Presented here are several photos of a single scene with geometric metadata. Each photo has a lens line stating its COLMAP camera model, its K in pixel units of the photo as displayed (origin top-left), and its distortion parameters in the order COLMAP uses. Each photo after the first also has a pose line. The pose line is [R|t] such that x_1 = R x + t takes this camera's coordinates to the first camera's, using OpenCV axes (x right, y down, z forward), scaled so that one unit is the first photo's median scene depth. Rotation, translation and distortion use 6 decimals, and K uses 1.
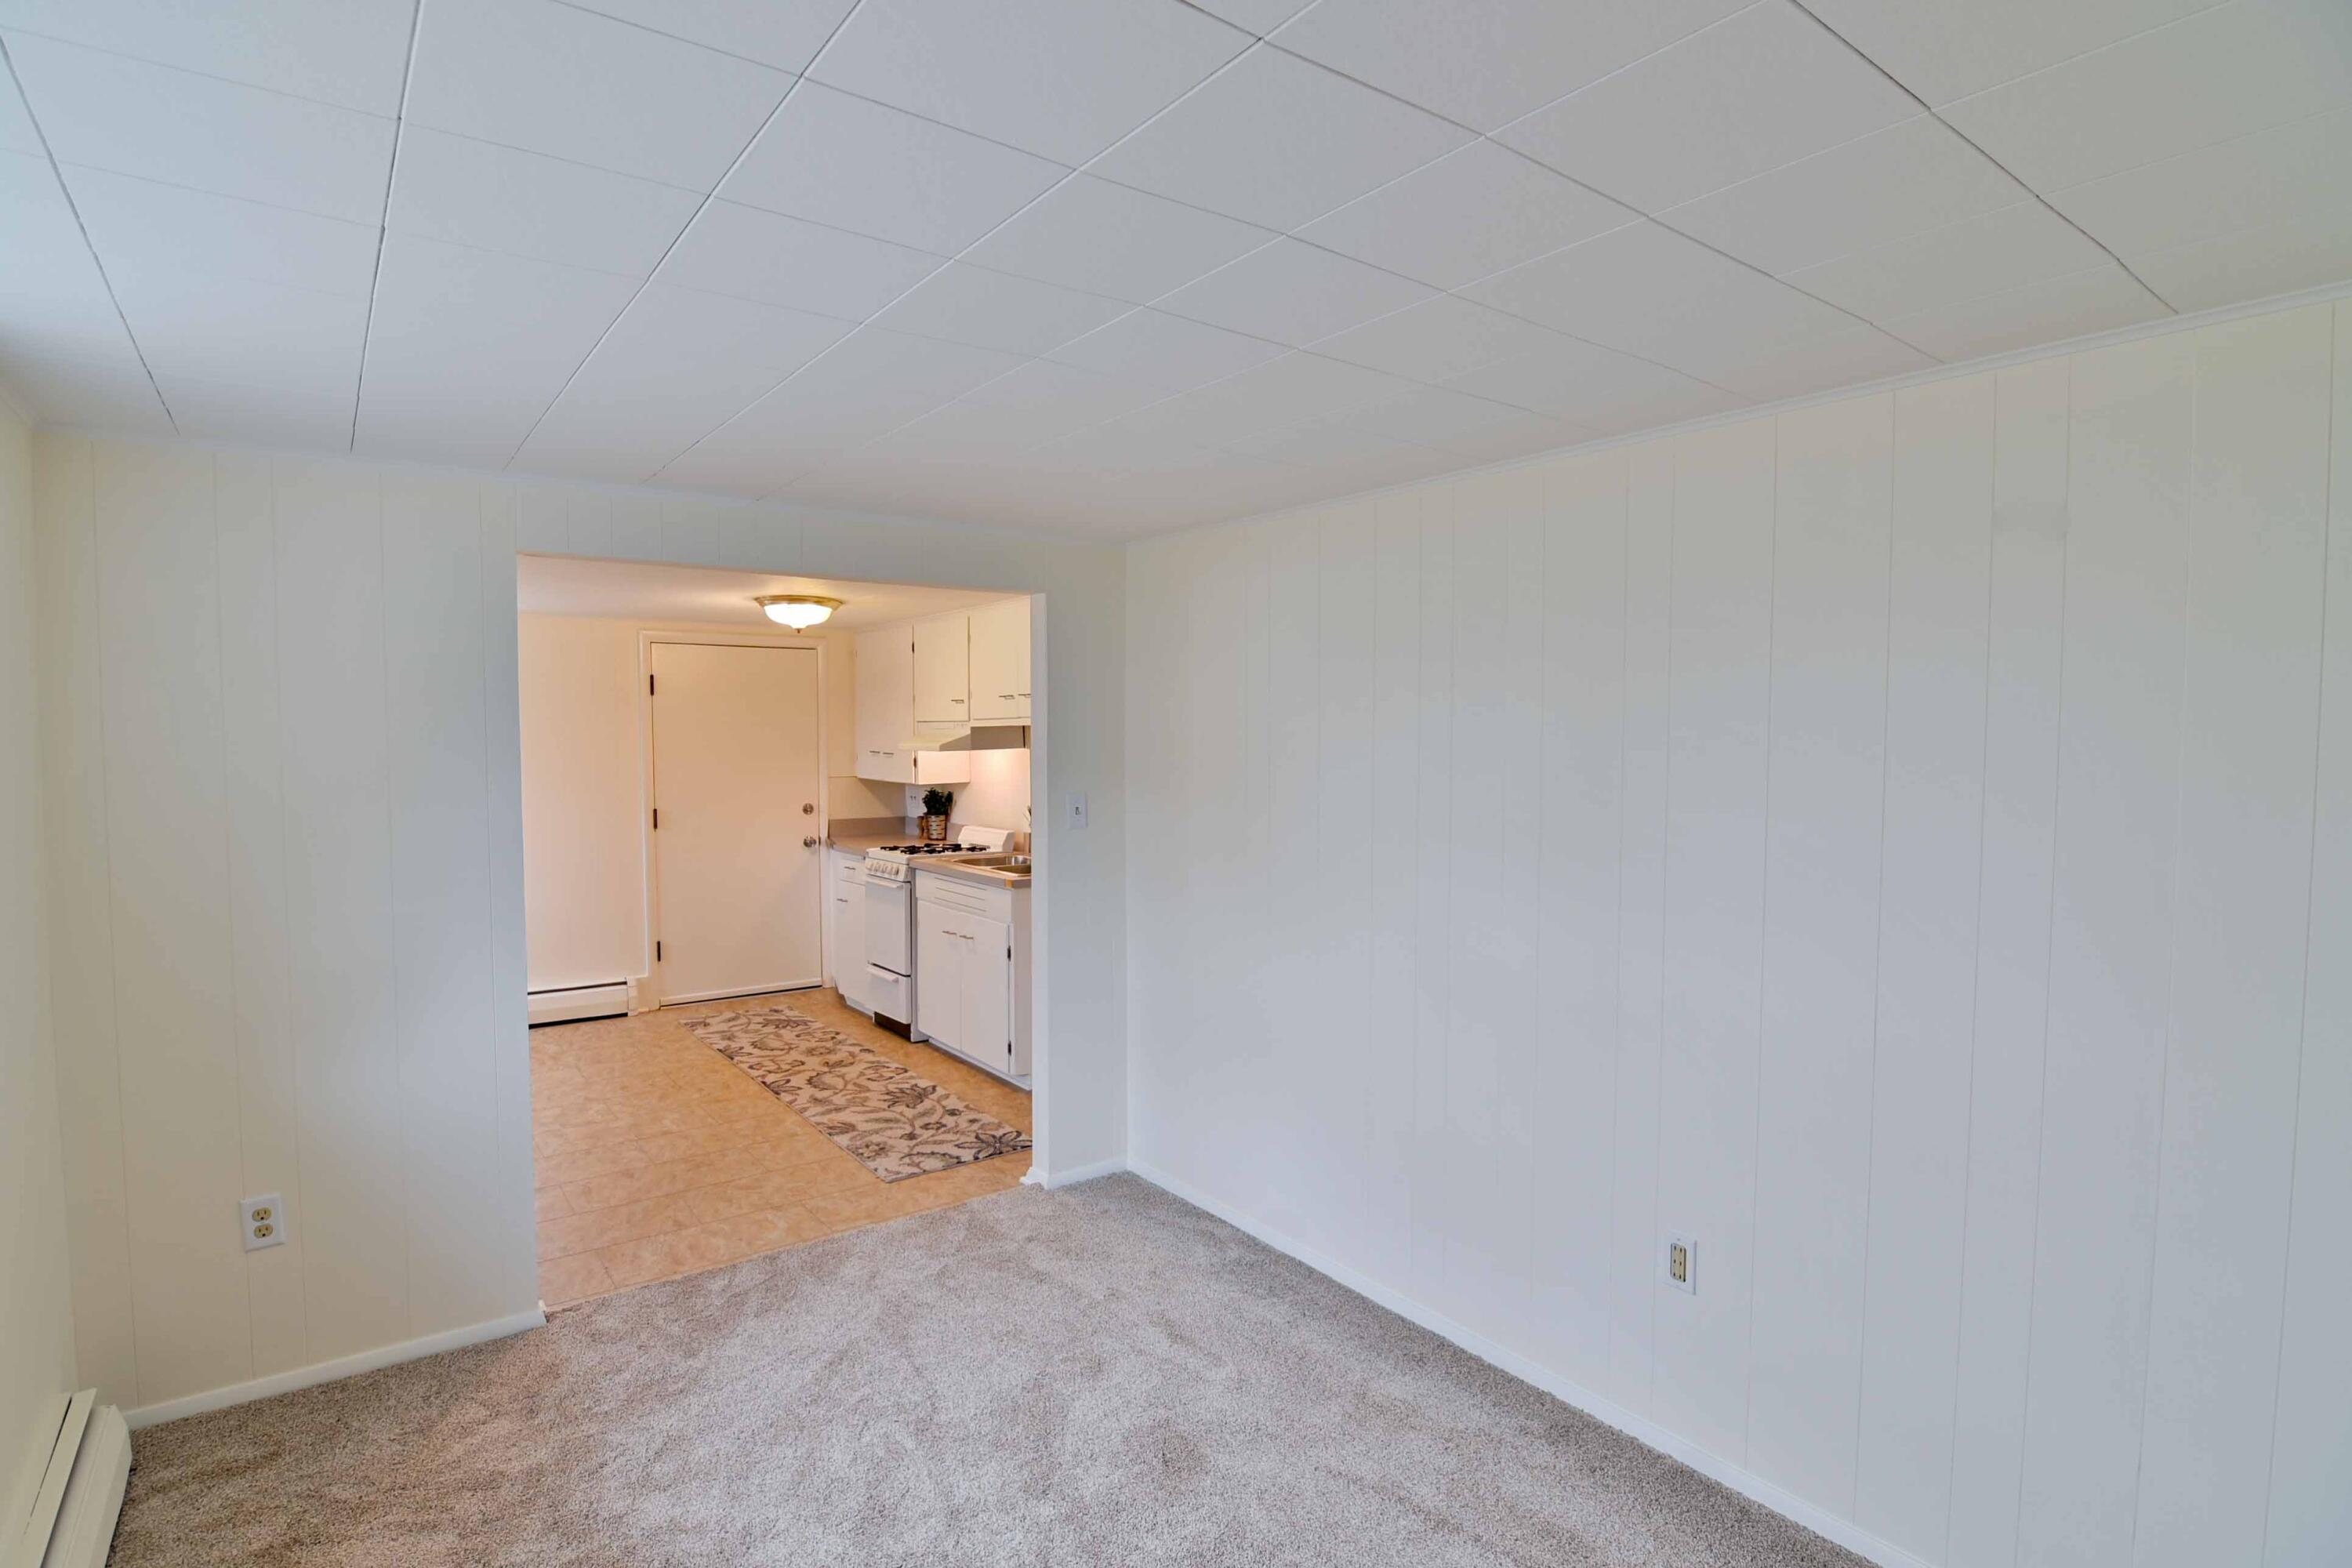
lens RADIAL K [[1161.6, 0, 1163.4], [0, 1161.6, 790.9], [0, 0, 1]] dist [-0.001218, -0.012261]
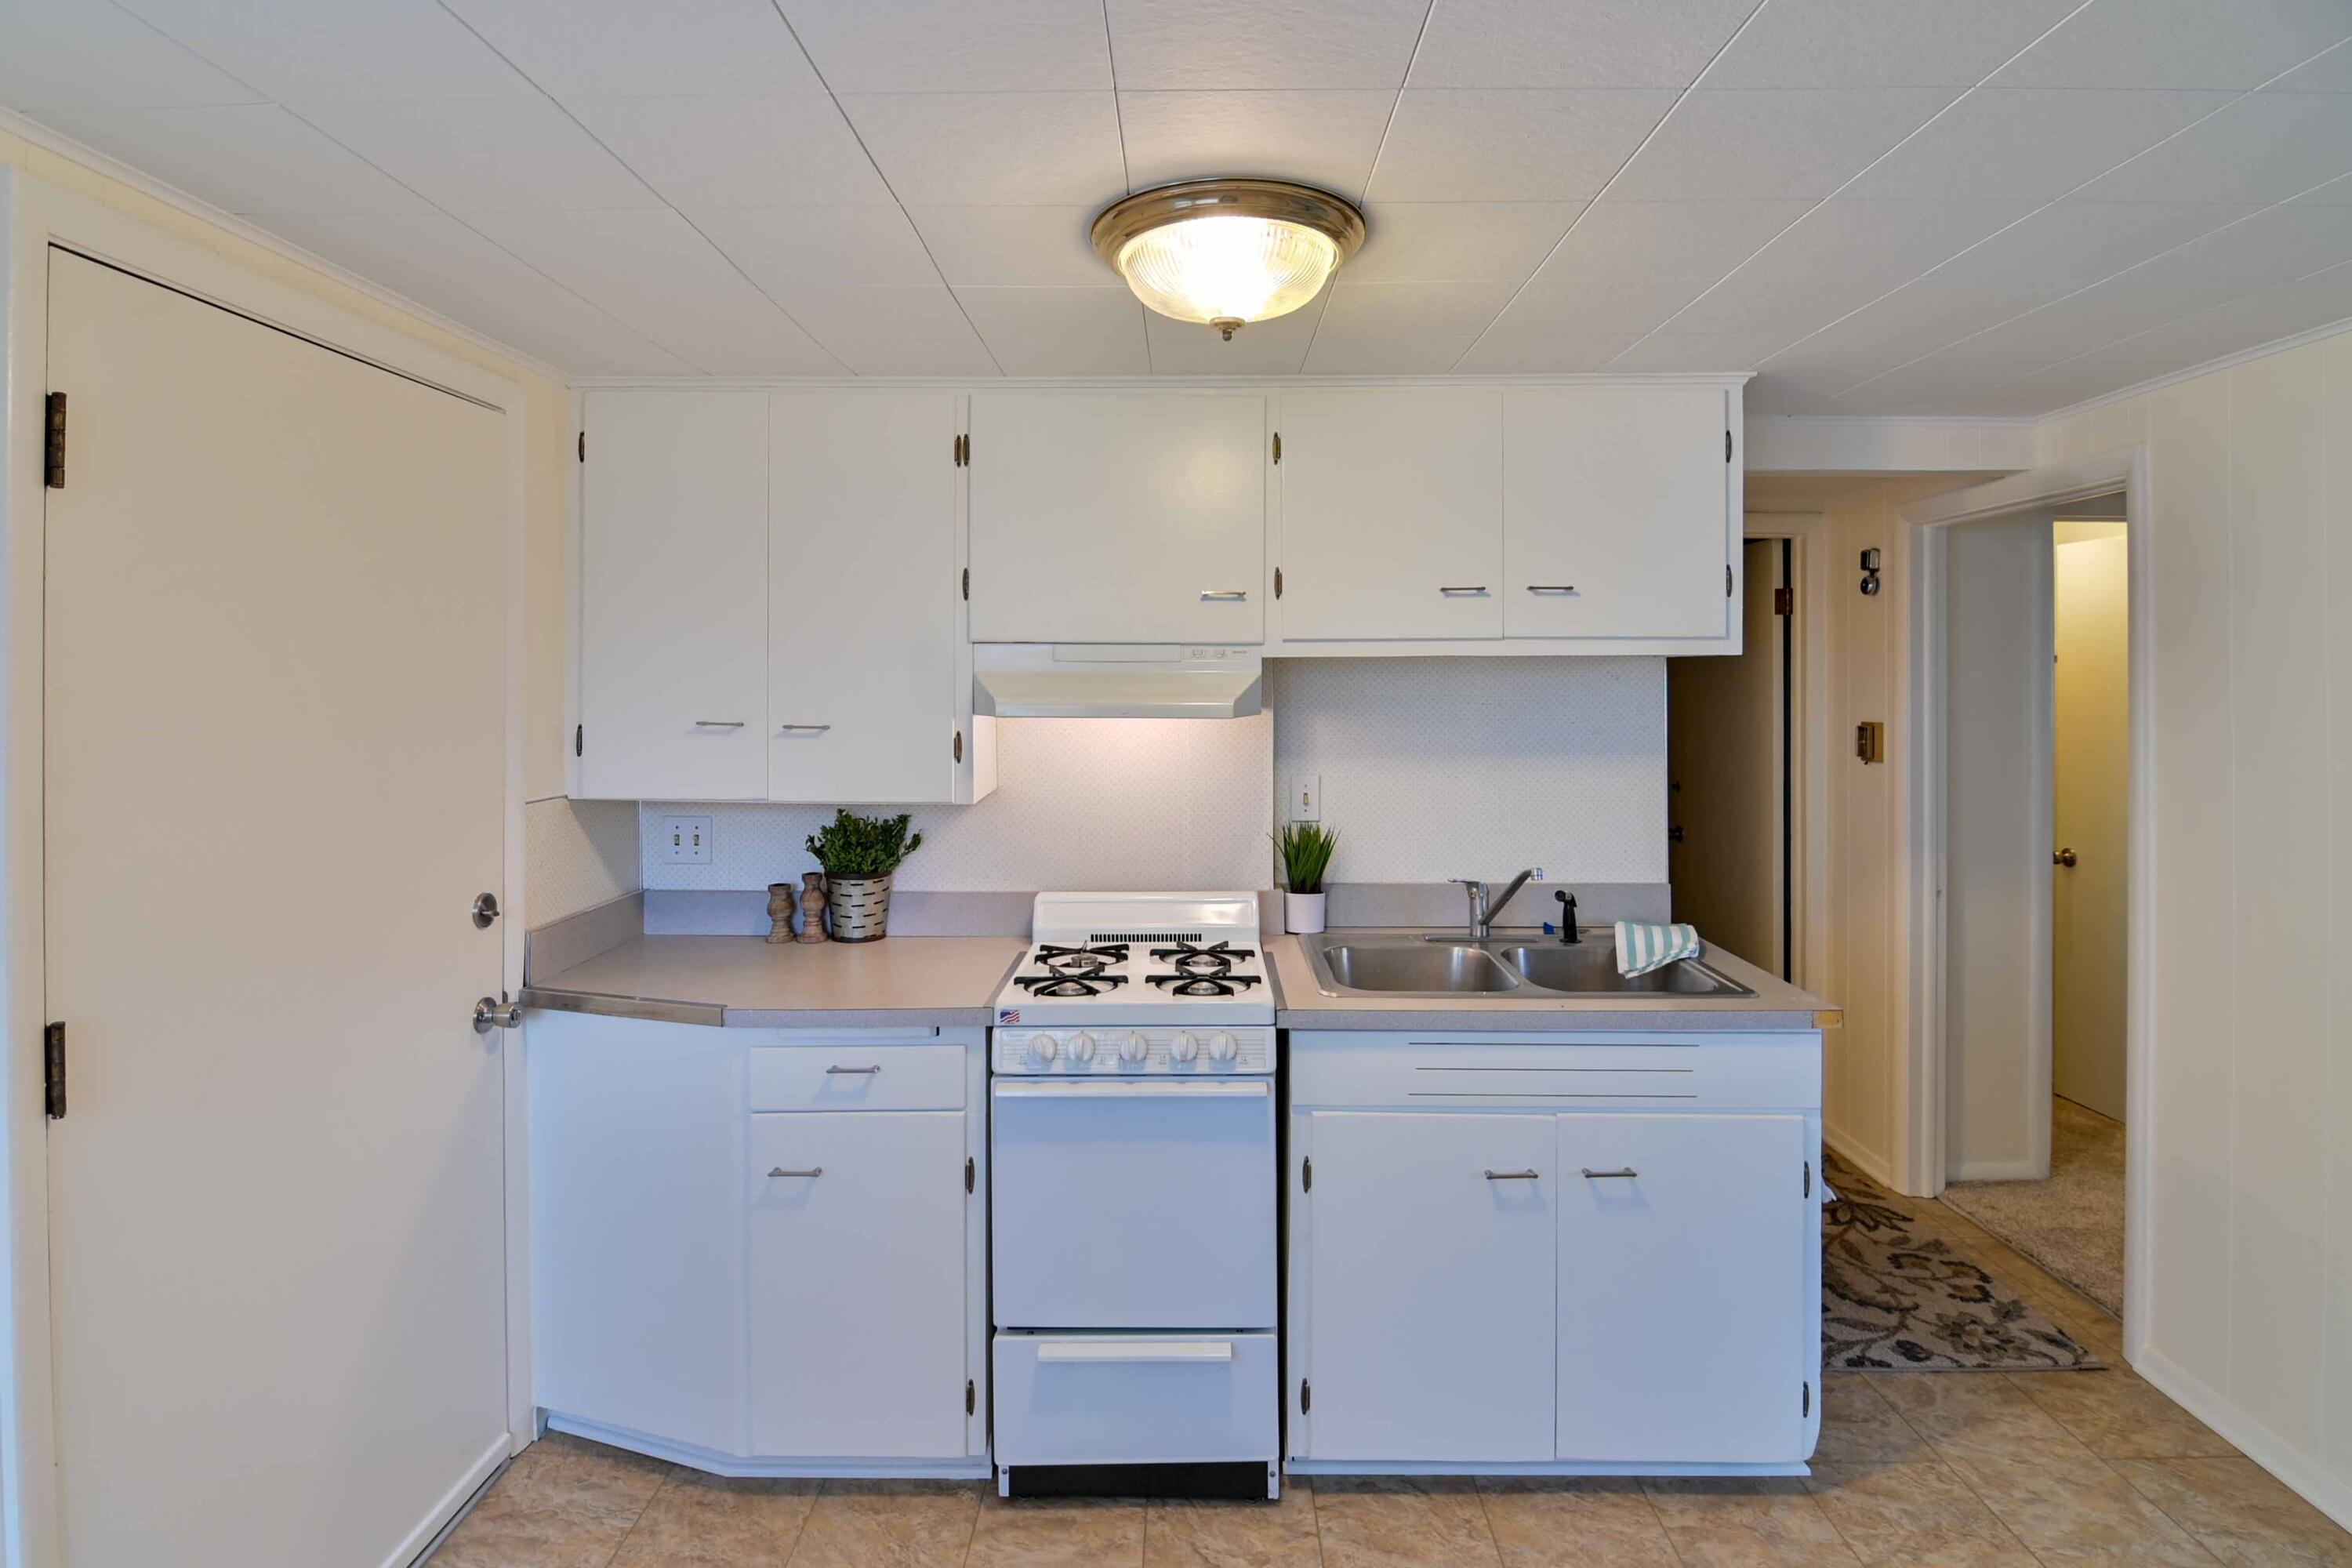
lens RADIAL K [[1192.5, 0, 1184.0], [0, 1192.5, 675.9], [0, 0, 1]] dist [0.000435, -0.009560]
pose [[0.595490, 0.008510, 0.803318, -0.675314], [0.034310, 0.998762, -0.036015, -0.042676], [-0.802630, 0.049009, 0.594461, 0.979823]]
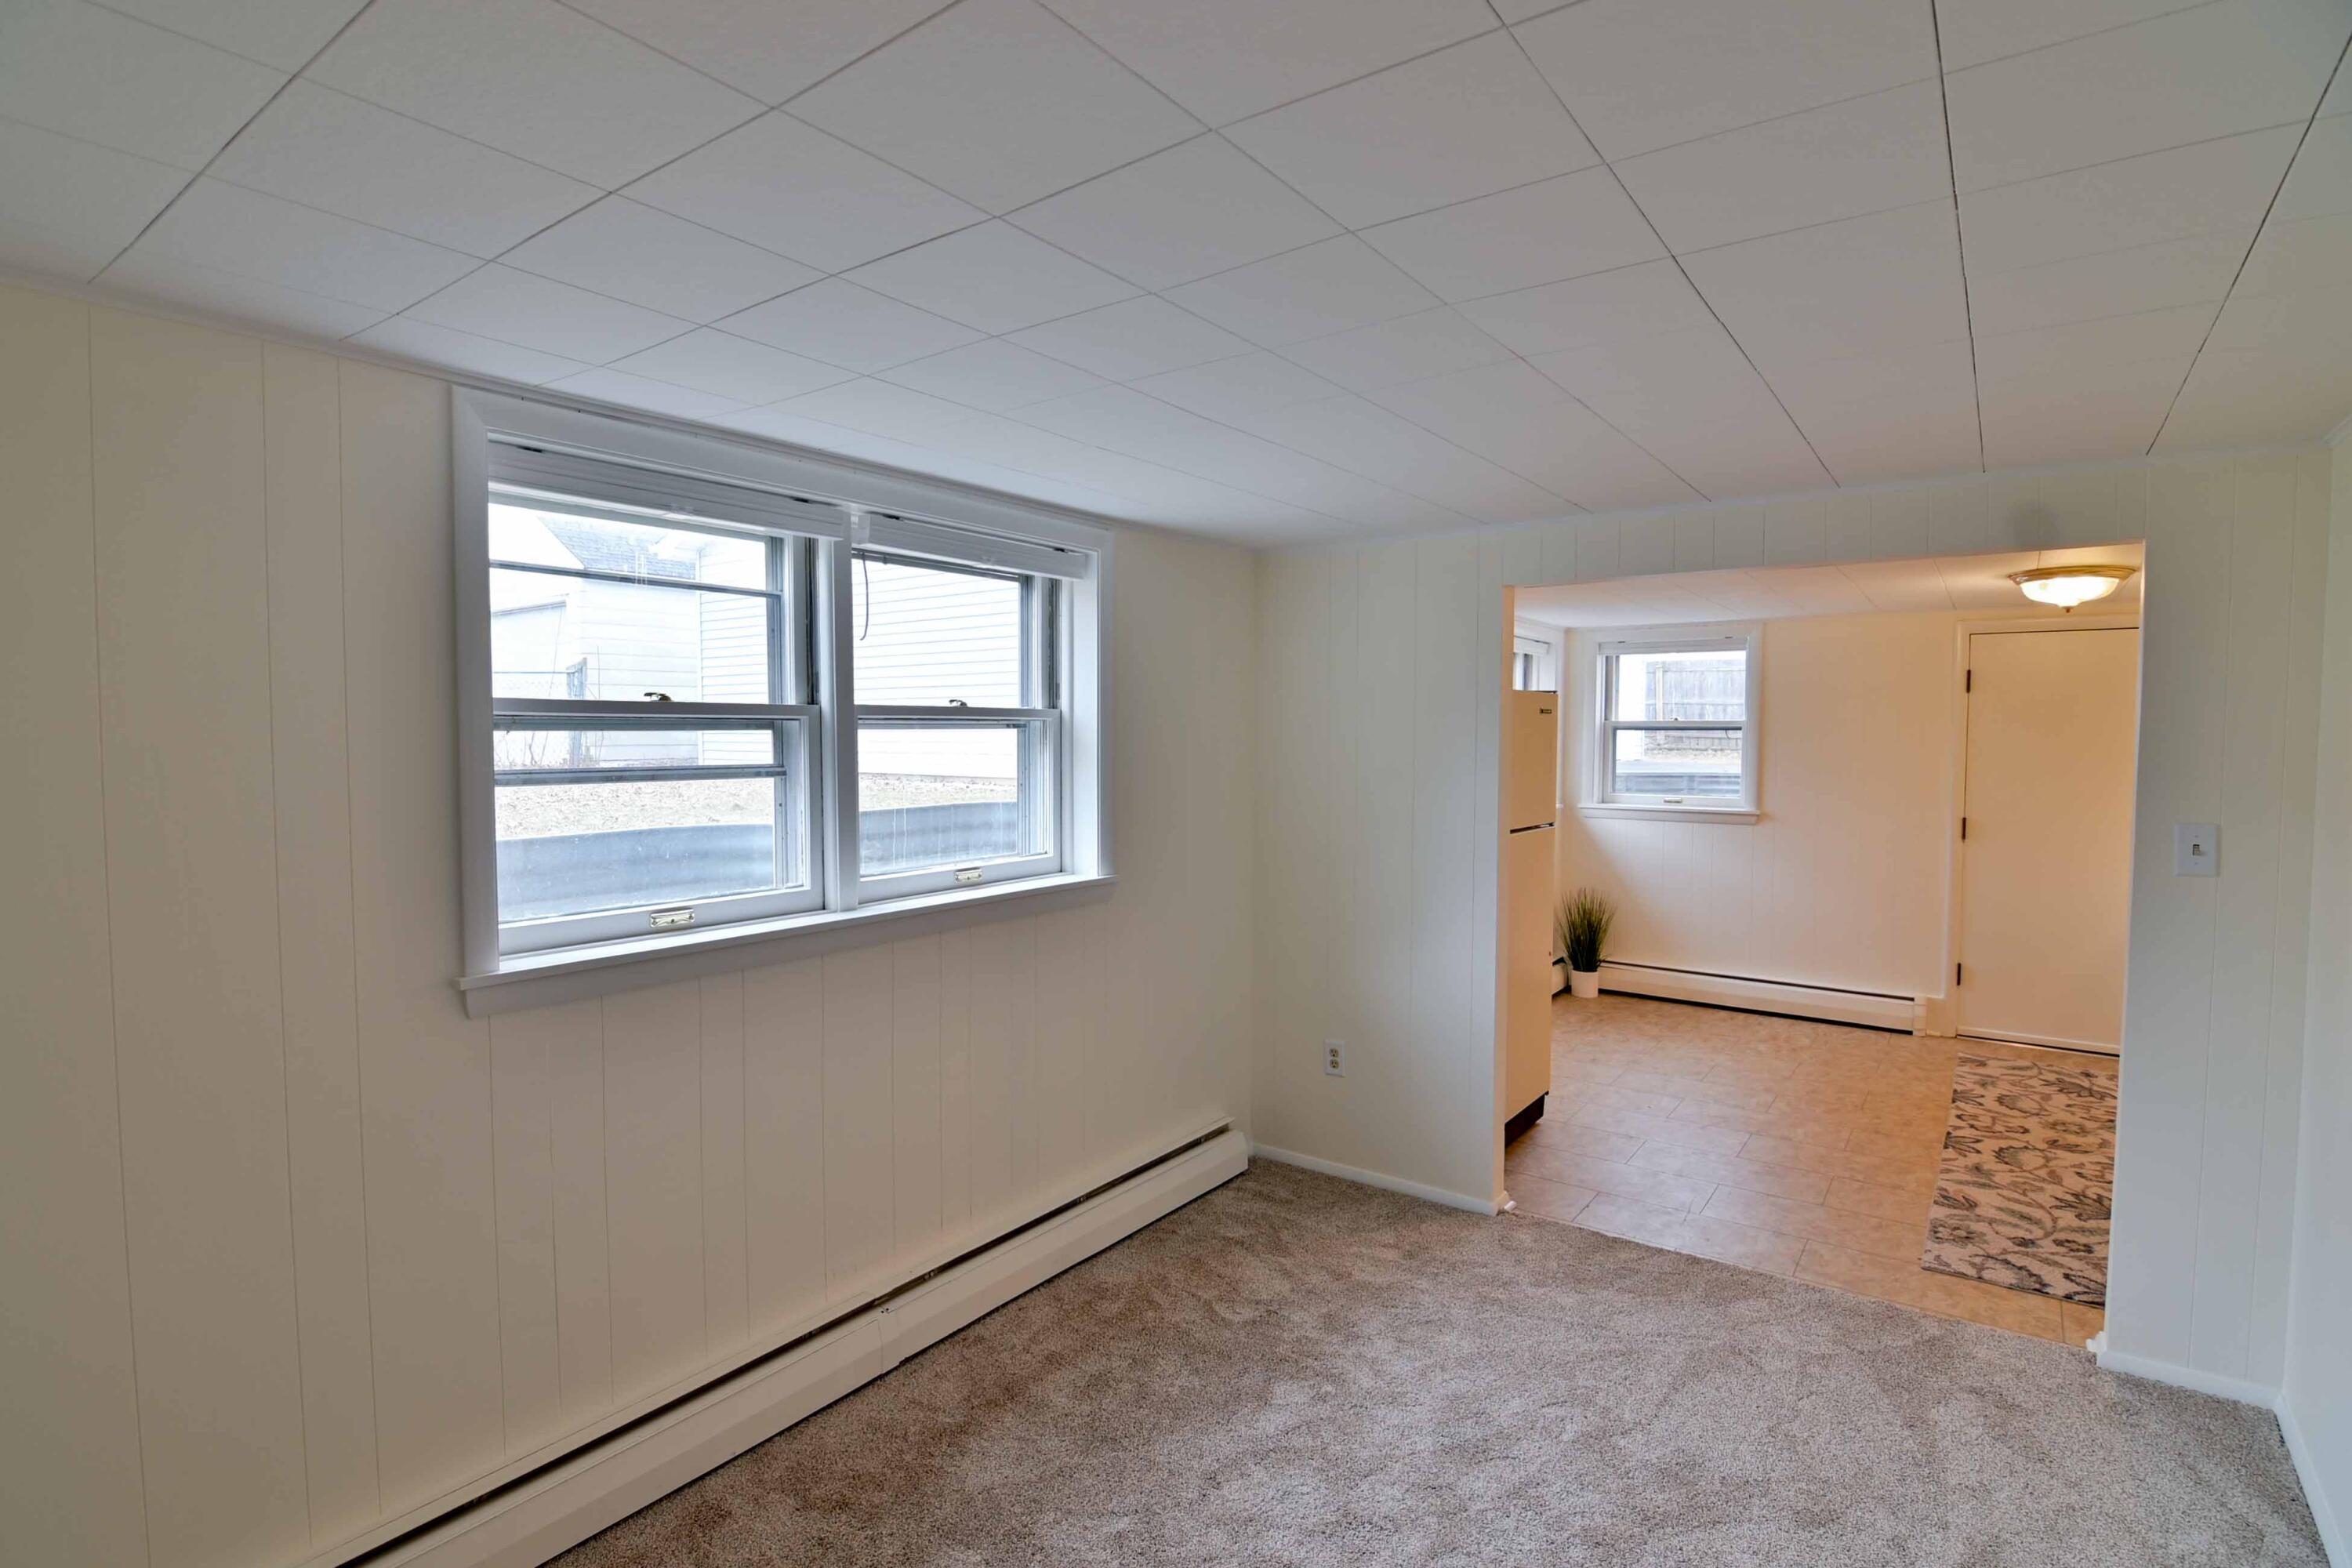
lens RADIAL K [[1161.6, 0, 1163.4], [0, 1161.6, 790.9], [0, 0, 1]] dist [-0.001218, -0.012261]
pose [[0.298677, 0.049796, -0.953054, 0.326158], [-0.049471, 0.998103, 0.036646, -0.010009], [0.953071, 0.036203, 0.300574, 0.180697]]
